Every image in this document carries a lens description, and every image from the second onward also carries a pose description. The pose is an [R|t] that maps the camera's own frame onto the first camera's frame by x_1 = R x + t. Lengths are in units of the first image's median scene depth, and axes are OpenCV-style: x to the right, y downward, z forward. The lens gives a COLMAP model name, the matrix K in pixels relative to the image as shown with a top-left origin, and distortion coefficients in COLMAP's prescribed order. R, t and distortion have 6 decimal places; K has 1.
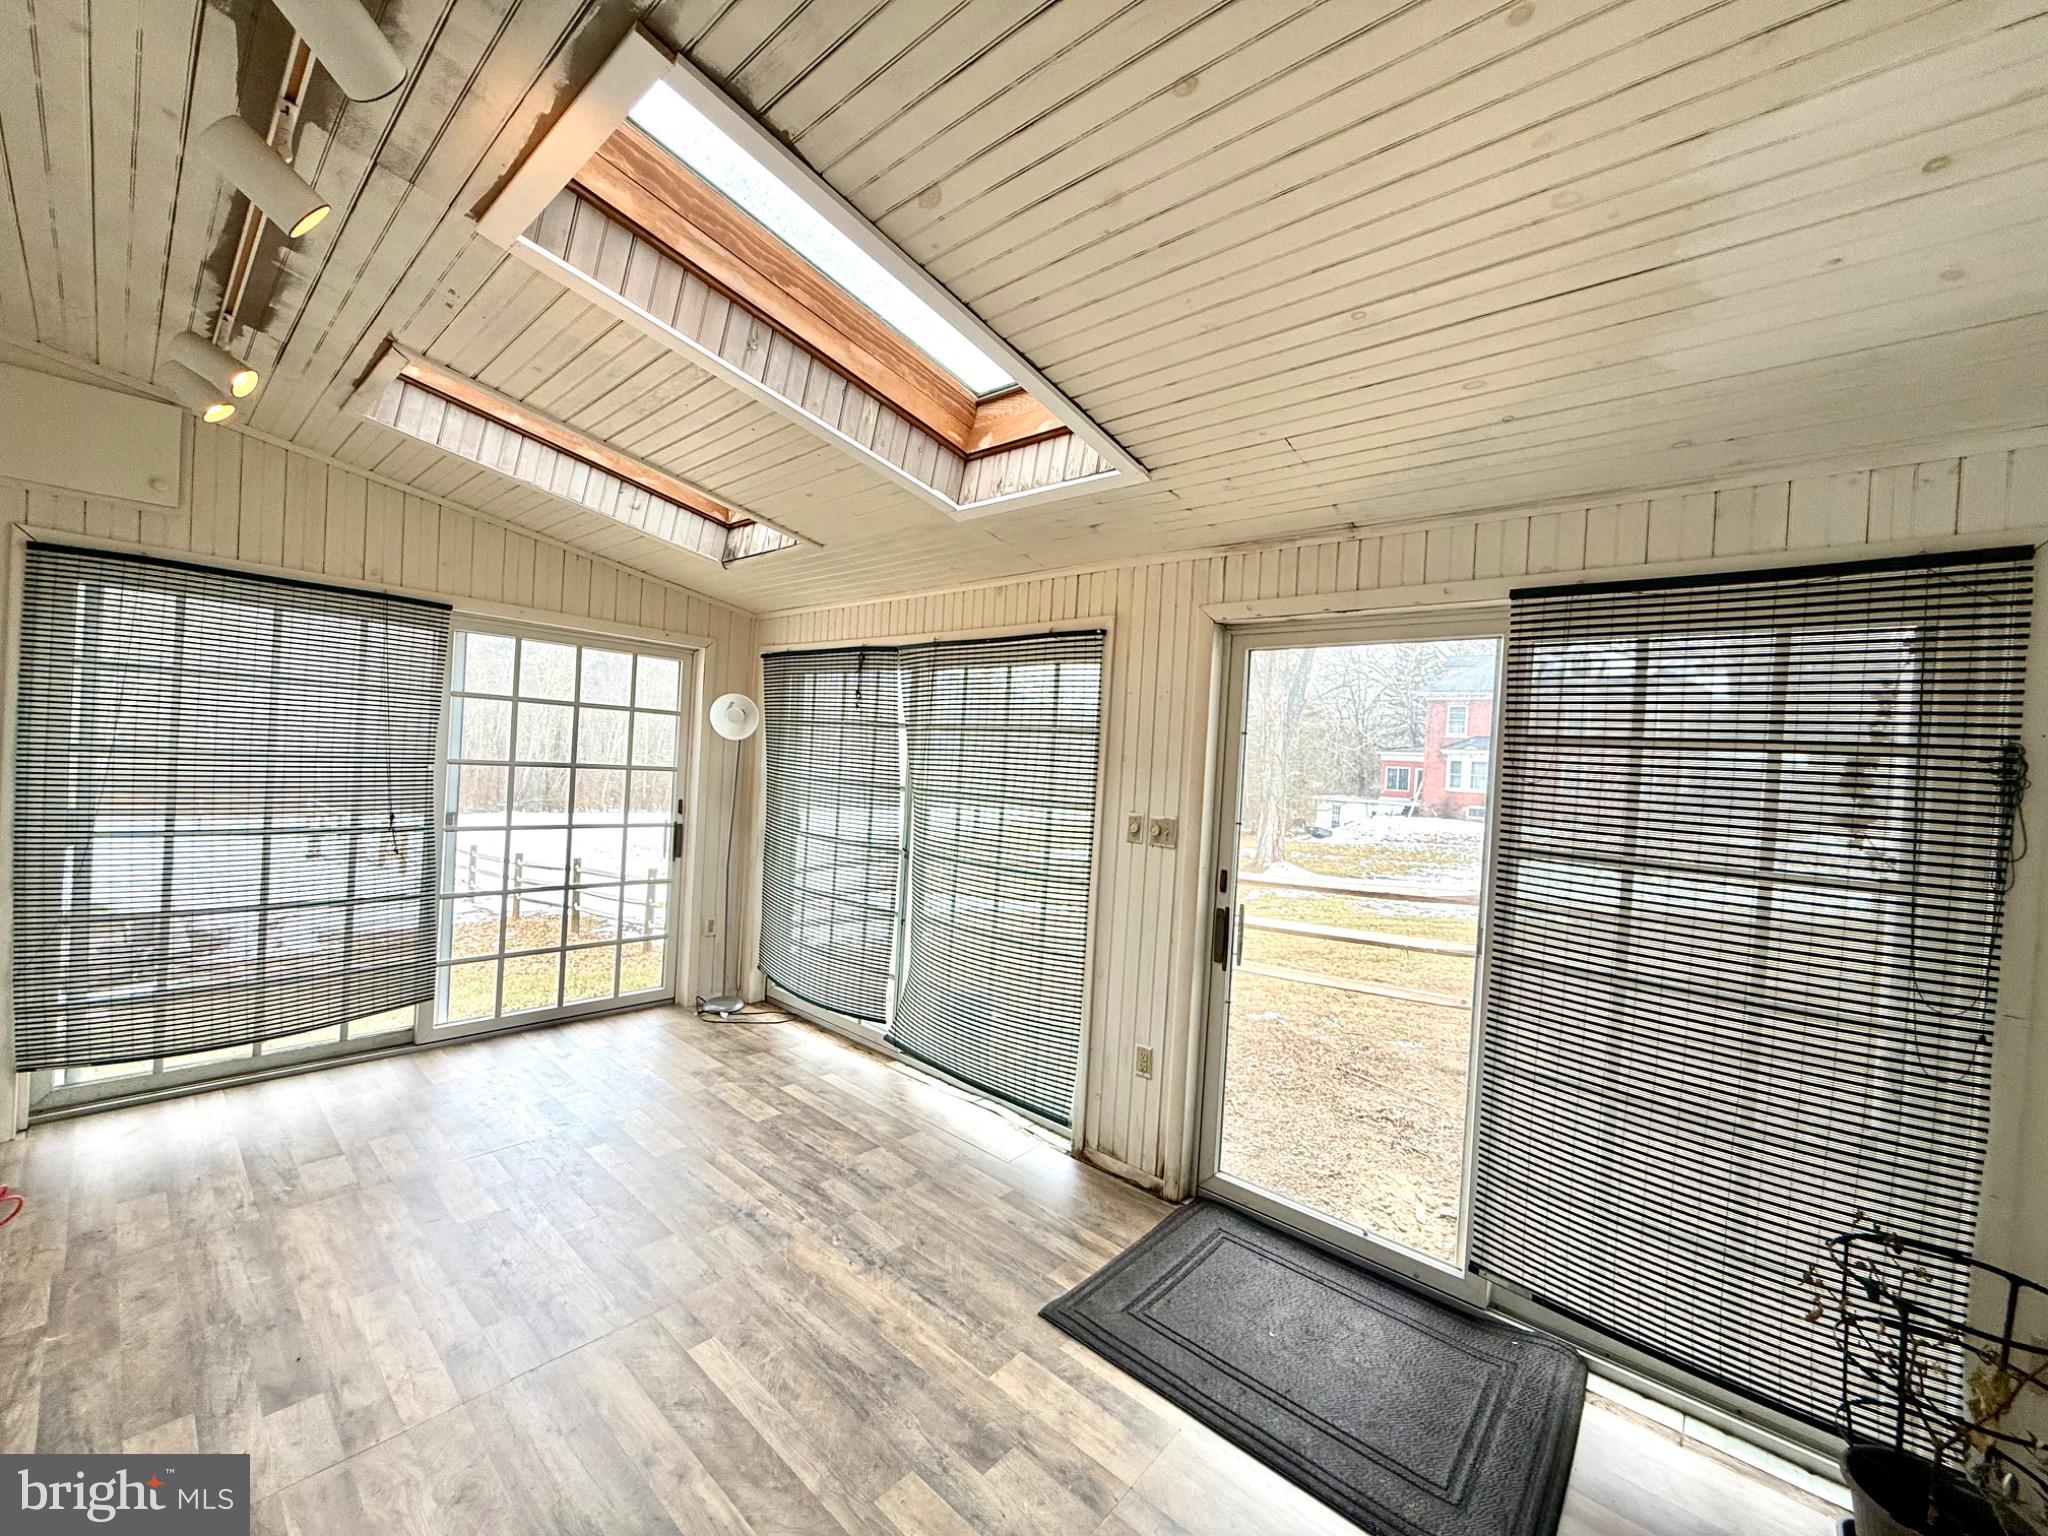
lens RADIAL K [[811.6, 0, 1019.4], [0, 811.6, 770.2], [0, 0, 1]] dist [0.001764, -0.000285]
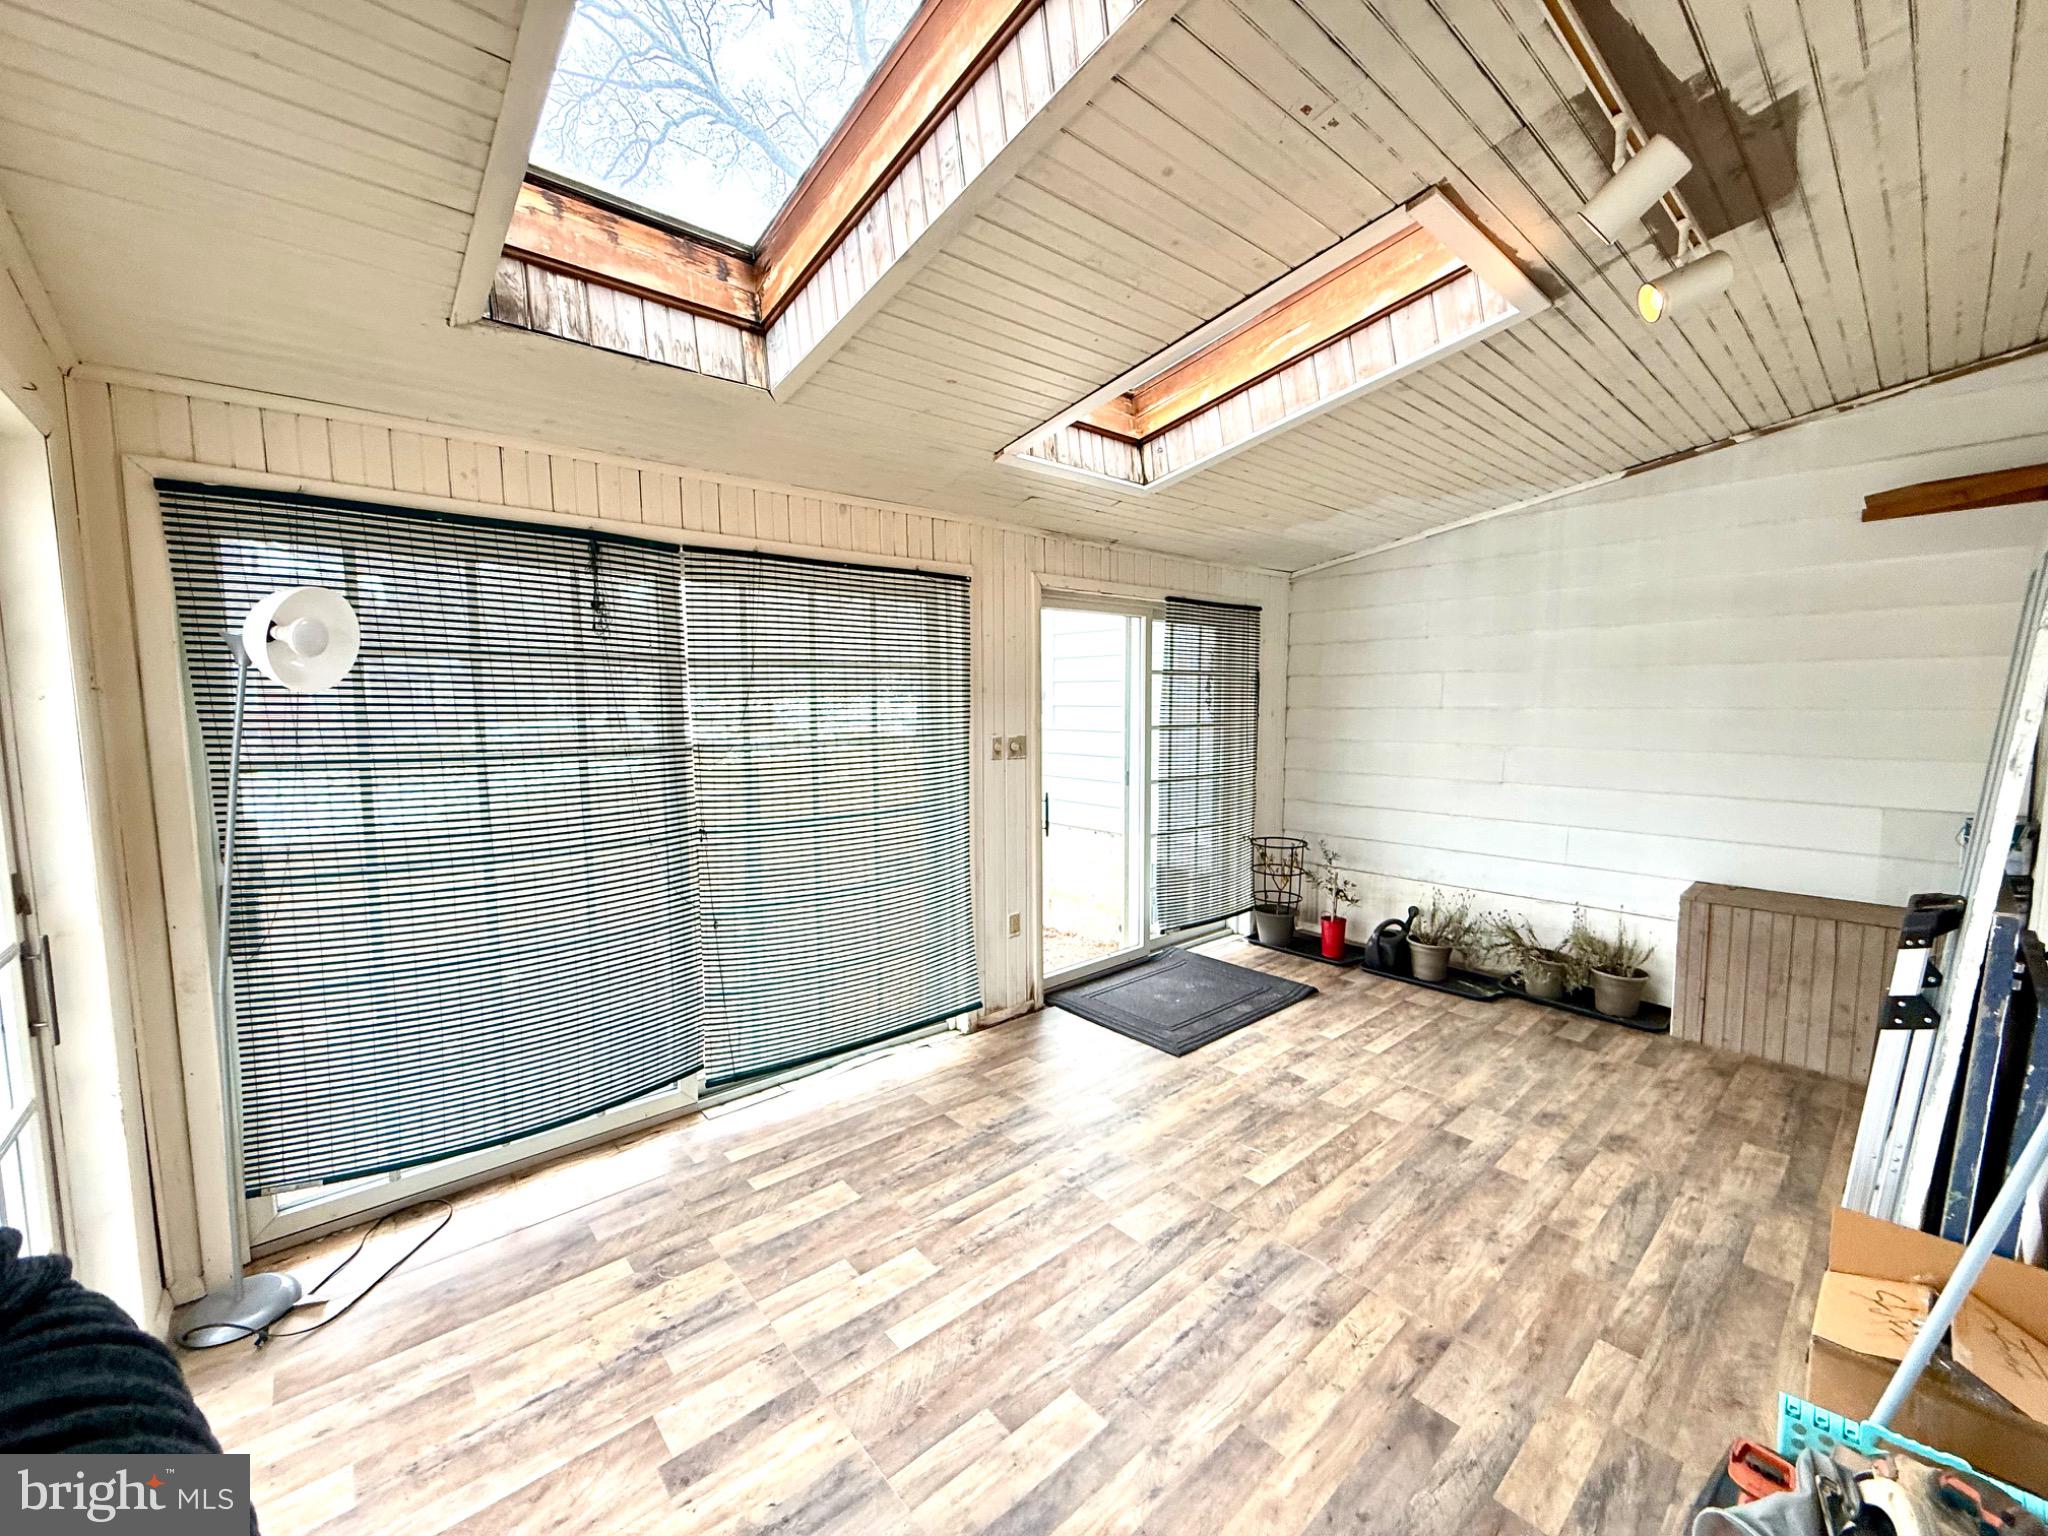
lens RADIAL K [[811.6, 0, 1019.4], [0, 811.6, 770.2], [0, 0, 1]] dist [0.001764, -0.000285]
pose [[0.126063, -0.146058, 0.981211, -0.976688], [0.027289, 0.989238, 0.143747, -0.064143], [-0.991647, 0.008655, 0.128692, 0.743847]]
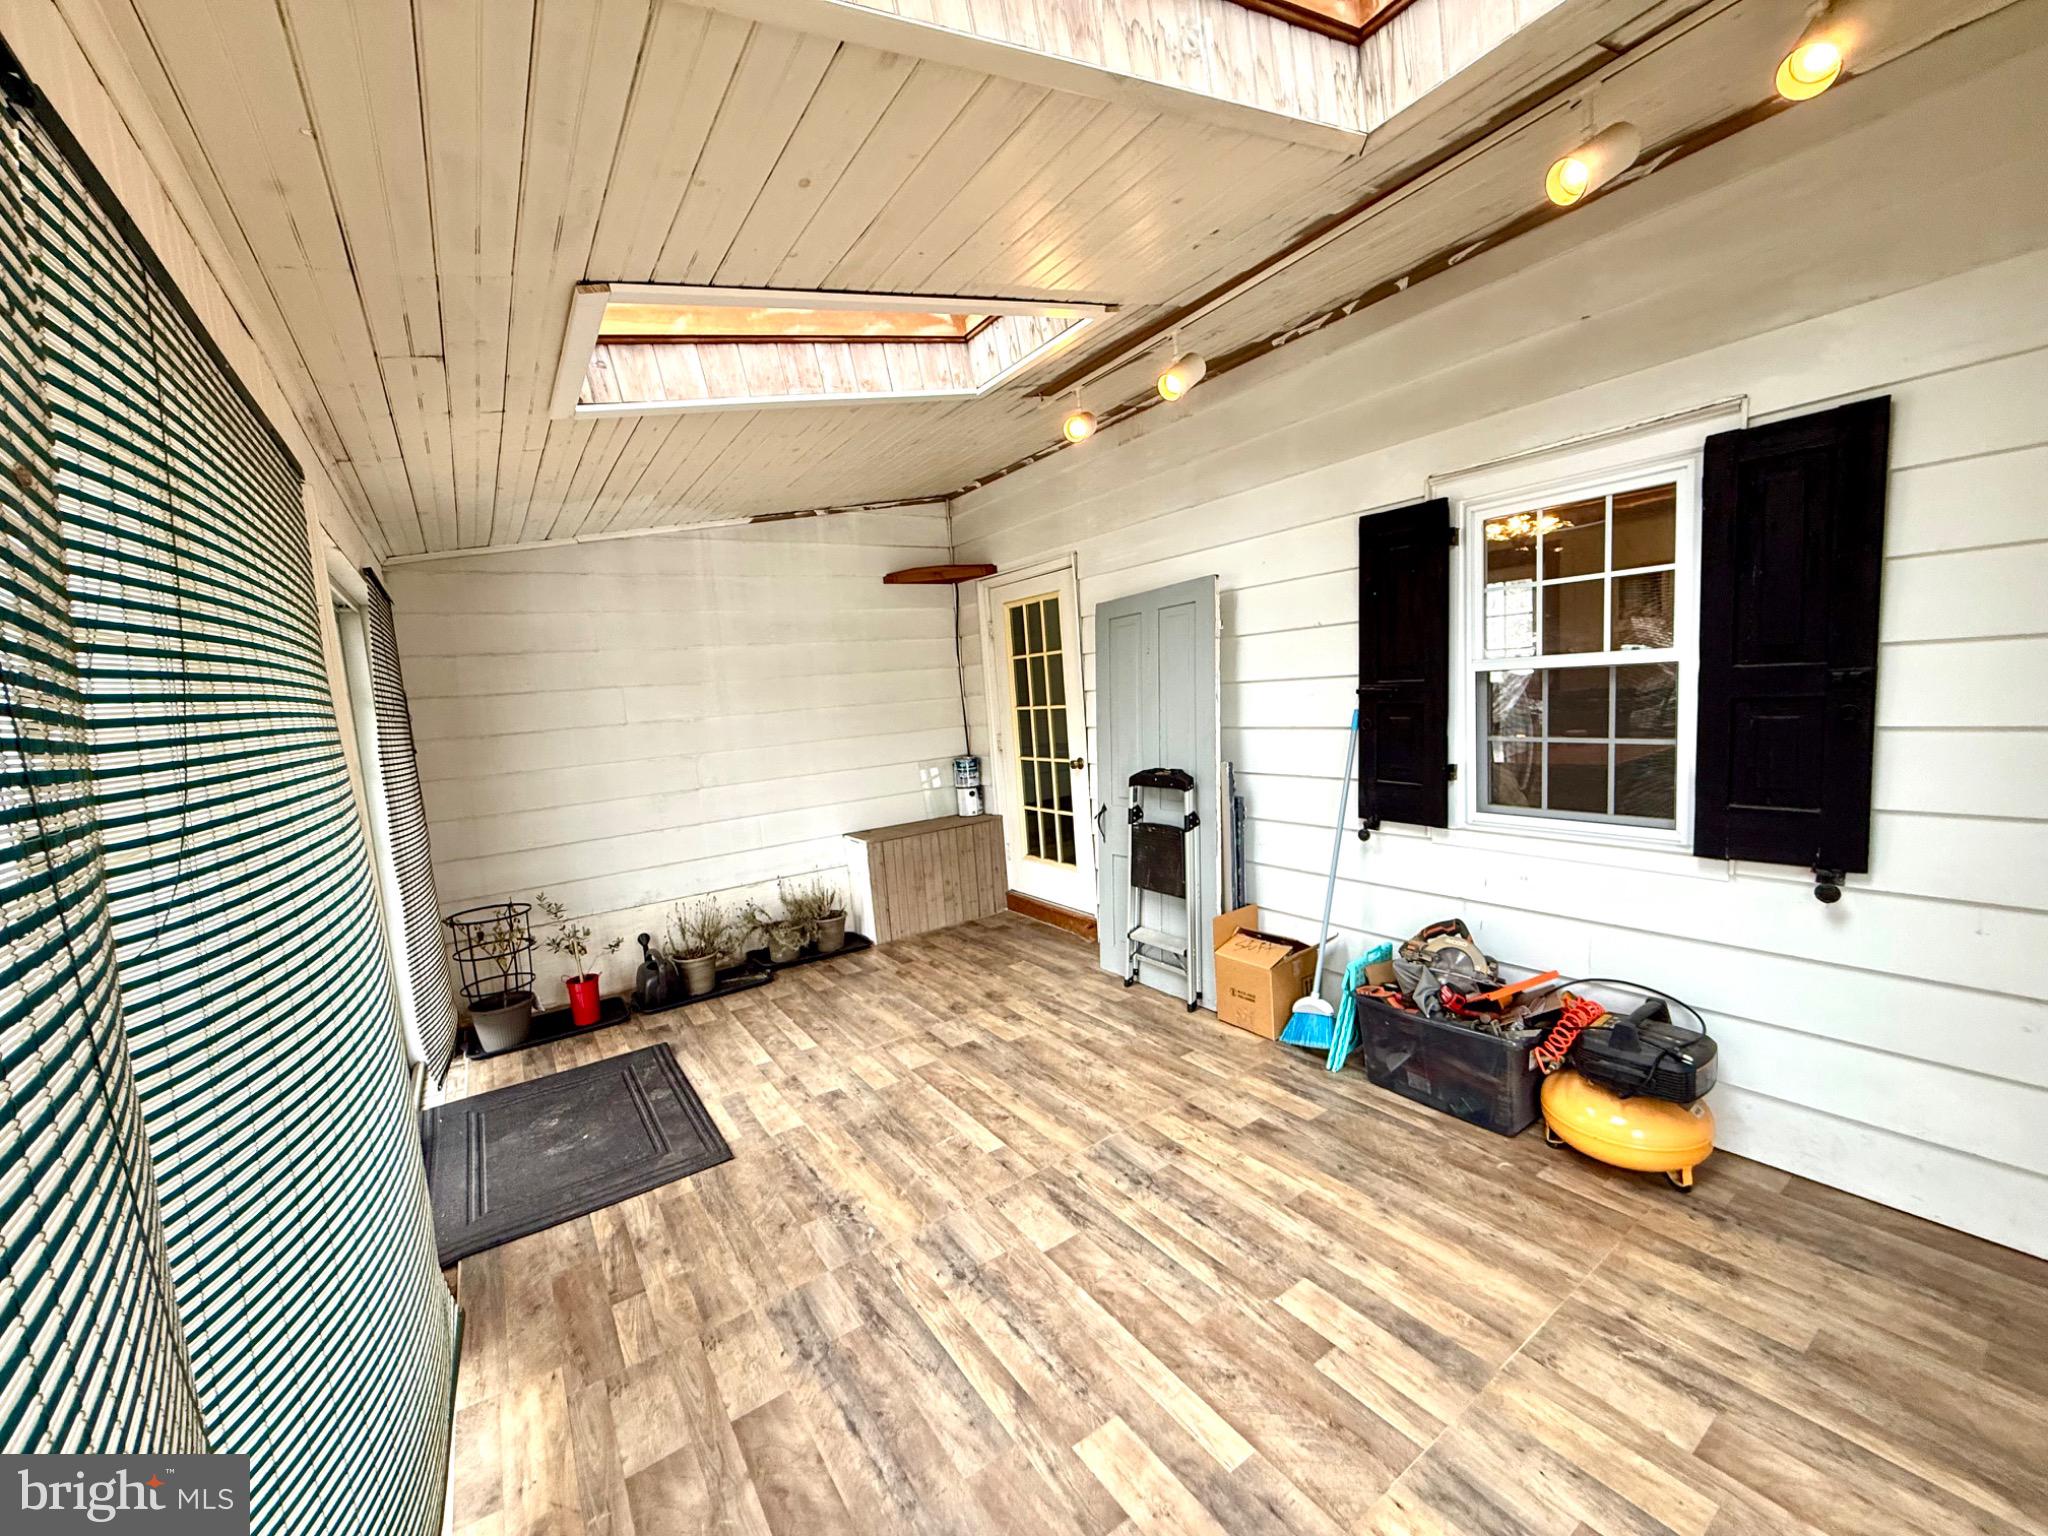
lens RADIAL K [[808.4, 0, 1016.7], [0, 808.4, 773.3], [0, 0, 1]] dist [0.001079, -0.000007]
pose [[-0.967917, -0.012940, 0.250938, -0.460694], [0.021475, 0.990759, 0.133926, -0.034396], [-0.250352, 0.135018, -0.958694, 1.338371]]
